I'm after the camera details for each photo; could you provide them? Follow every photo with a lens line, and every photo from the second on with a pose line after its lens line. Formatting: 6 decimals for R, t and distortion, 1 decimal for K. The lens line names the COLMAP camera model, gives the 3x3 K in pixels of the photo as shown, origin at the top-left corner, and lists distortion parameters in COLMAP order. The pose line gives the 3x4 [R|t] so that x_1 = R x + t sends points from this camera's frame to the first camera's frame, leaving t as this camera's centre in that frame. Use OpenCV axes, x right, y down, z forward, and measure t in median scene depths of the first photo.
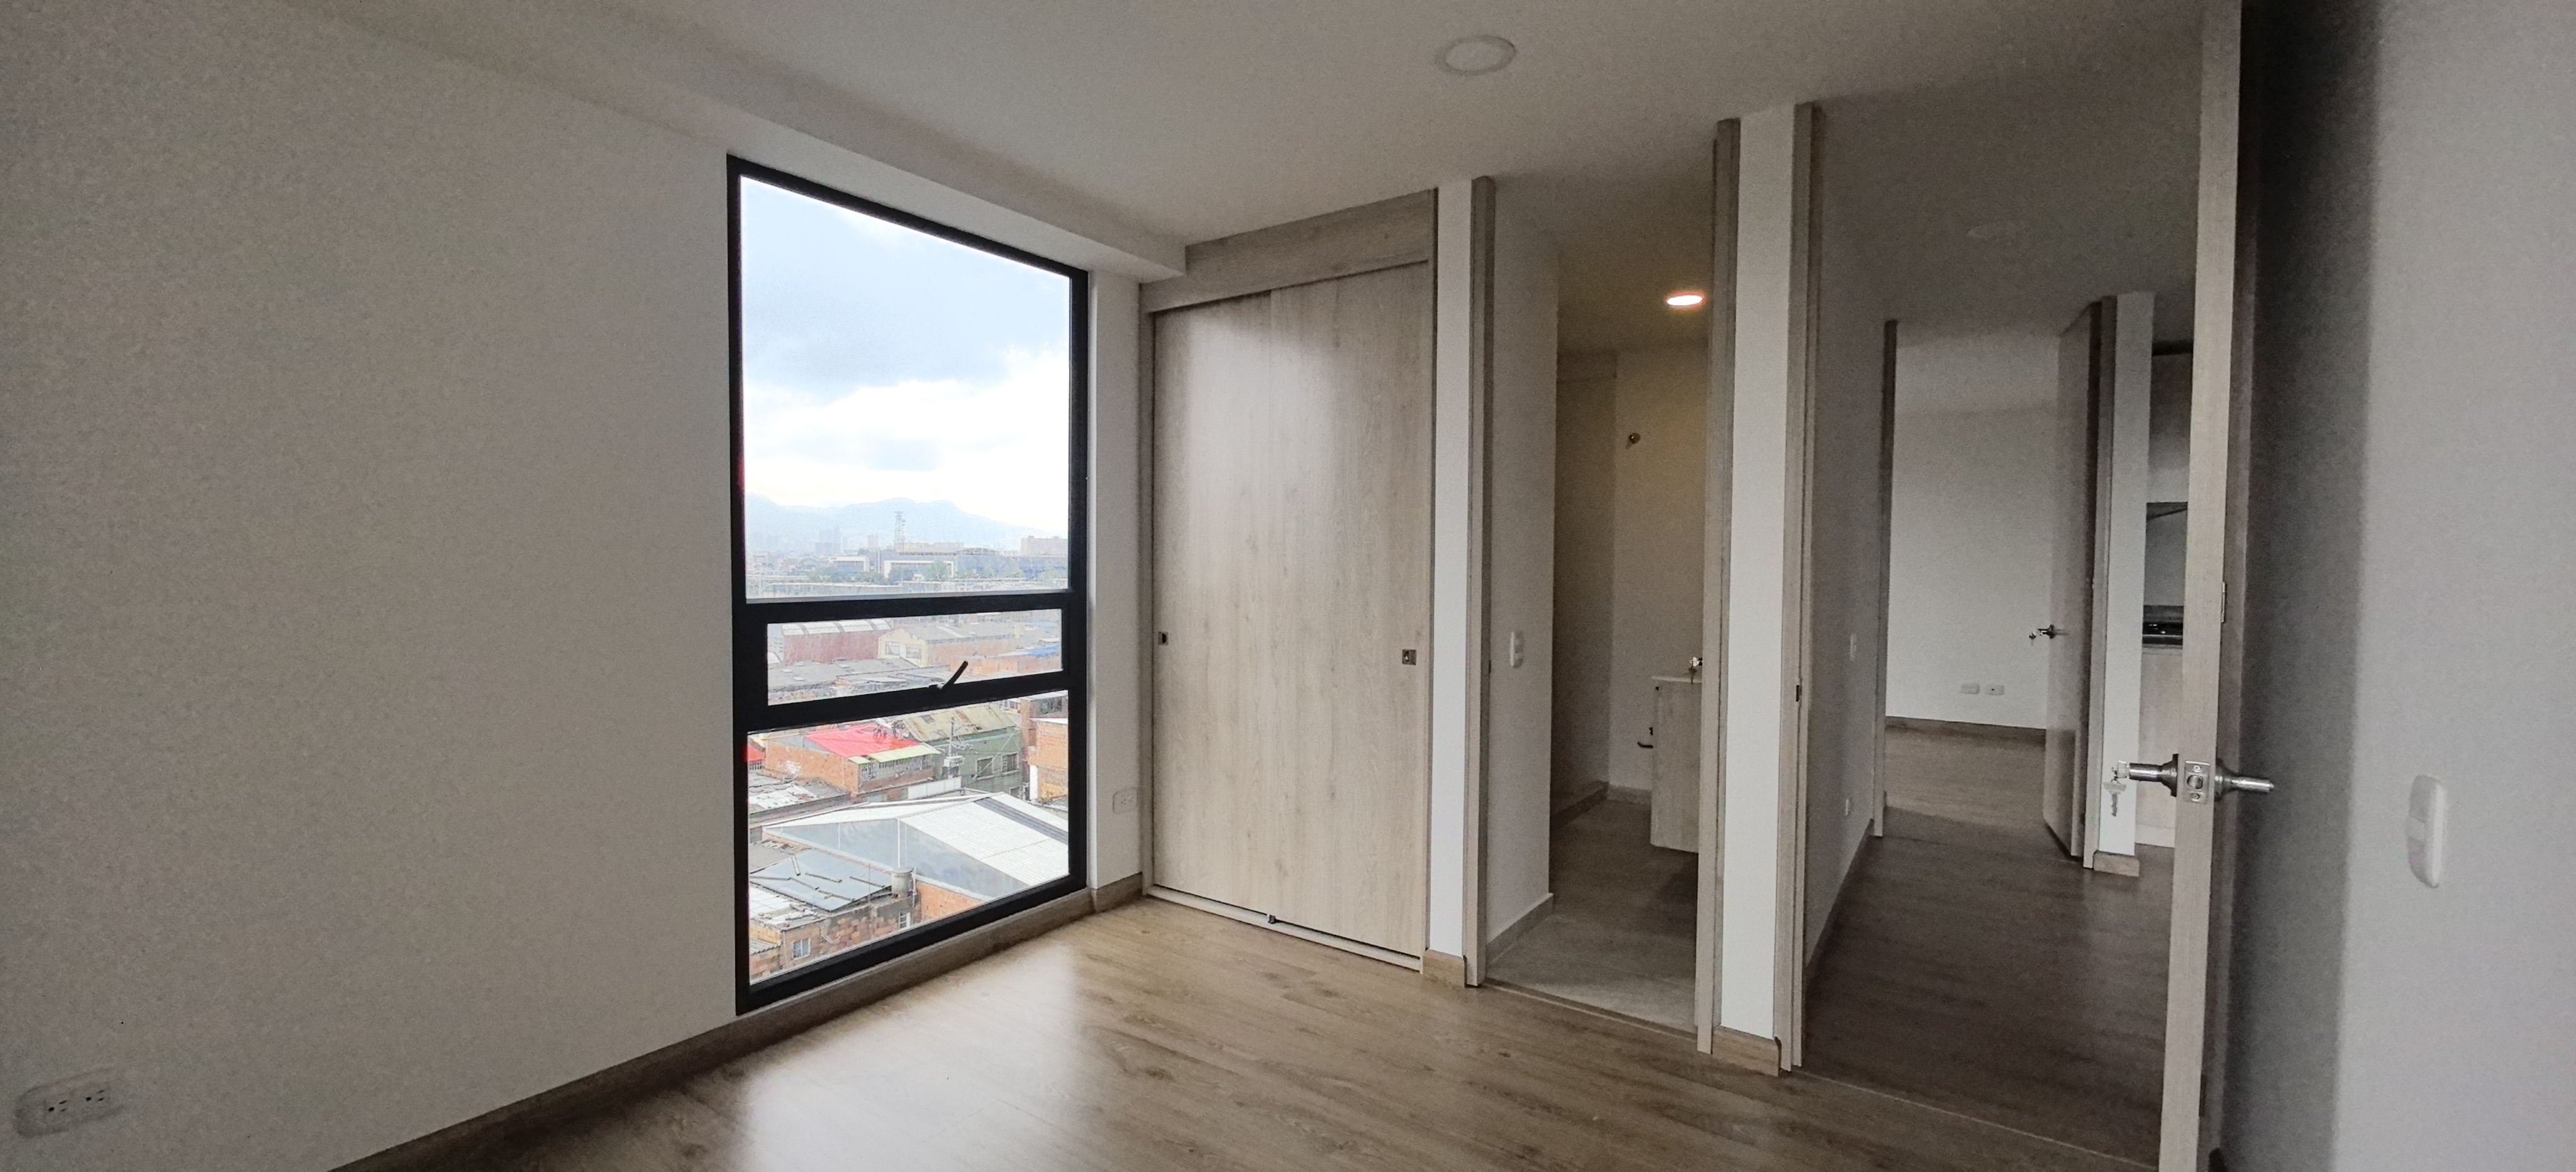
lens RADIAL K [[978.4, 0, 1234.0], [0, 978.4, 595.2], [0, 0, 1]] dist [0.000284, 0.000053]
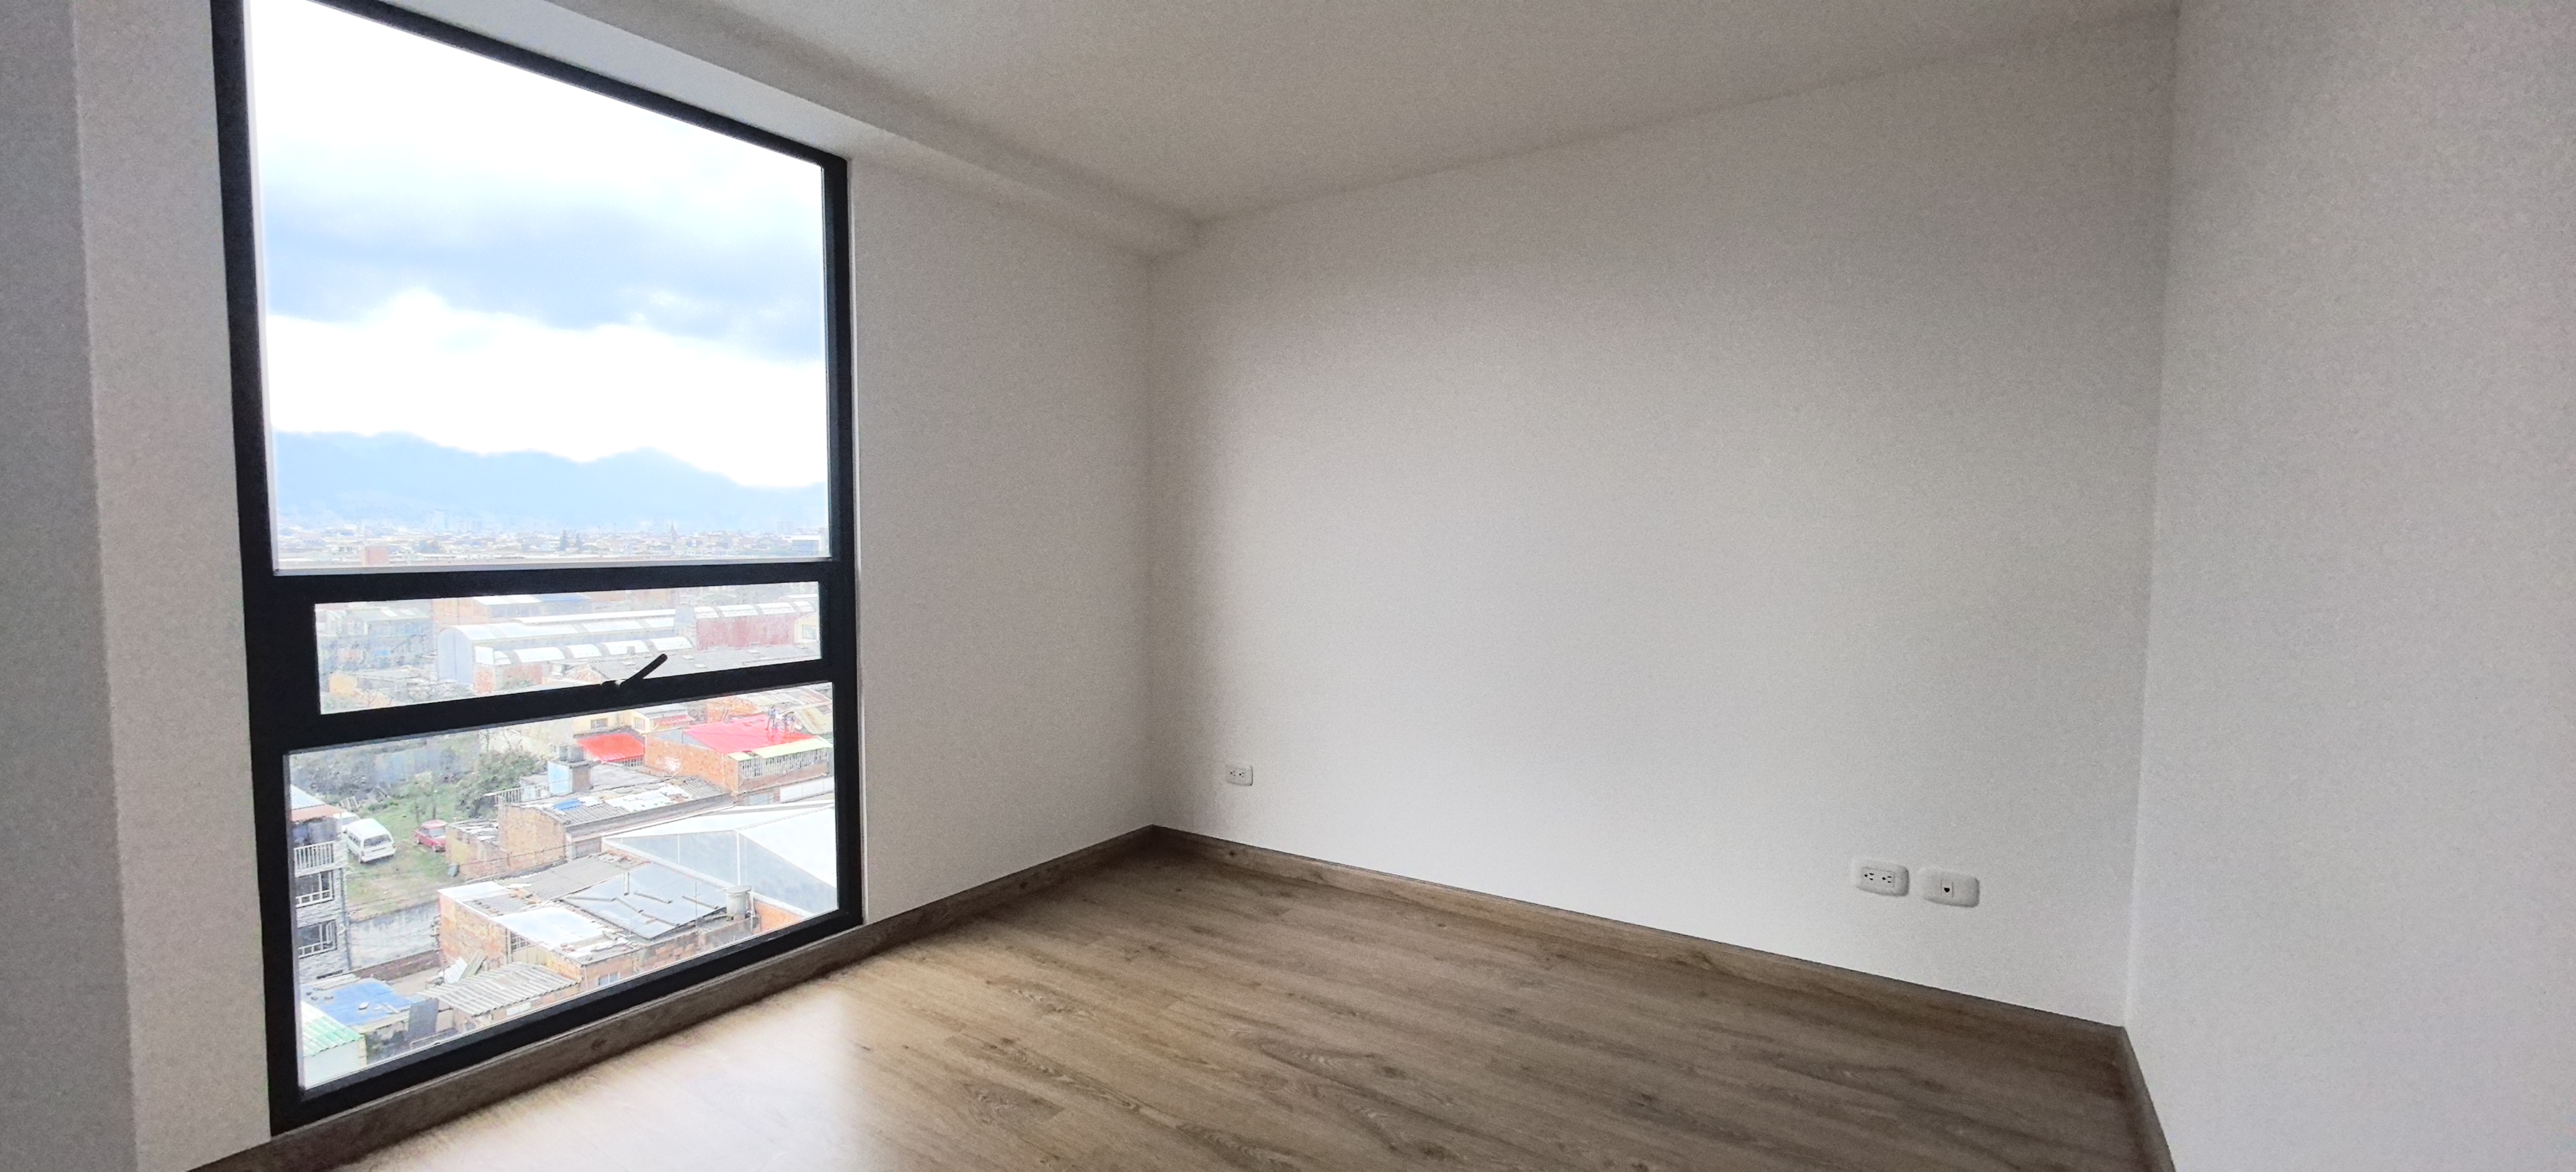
lens RADIAL K [[1008.5, 0, 1296.5], [0, 1008.5, 590.7], [0, 0, 1]] dist [0.002193, 0.000246]
pose [[0.997111, -0.005887, 0.075727, 0.136111], [0.004412, 0.999797, 0.019635, 0.005962], [-0.075827, -0.019244, 0.996935, 0.129350]]
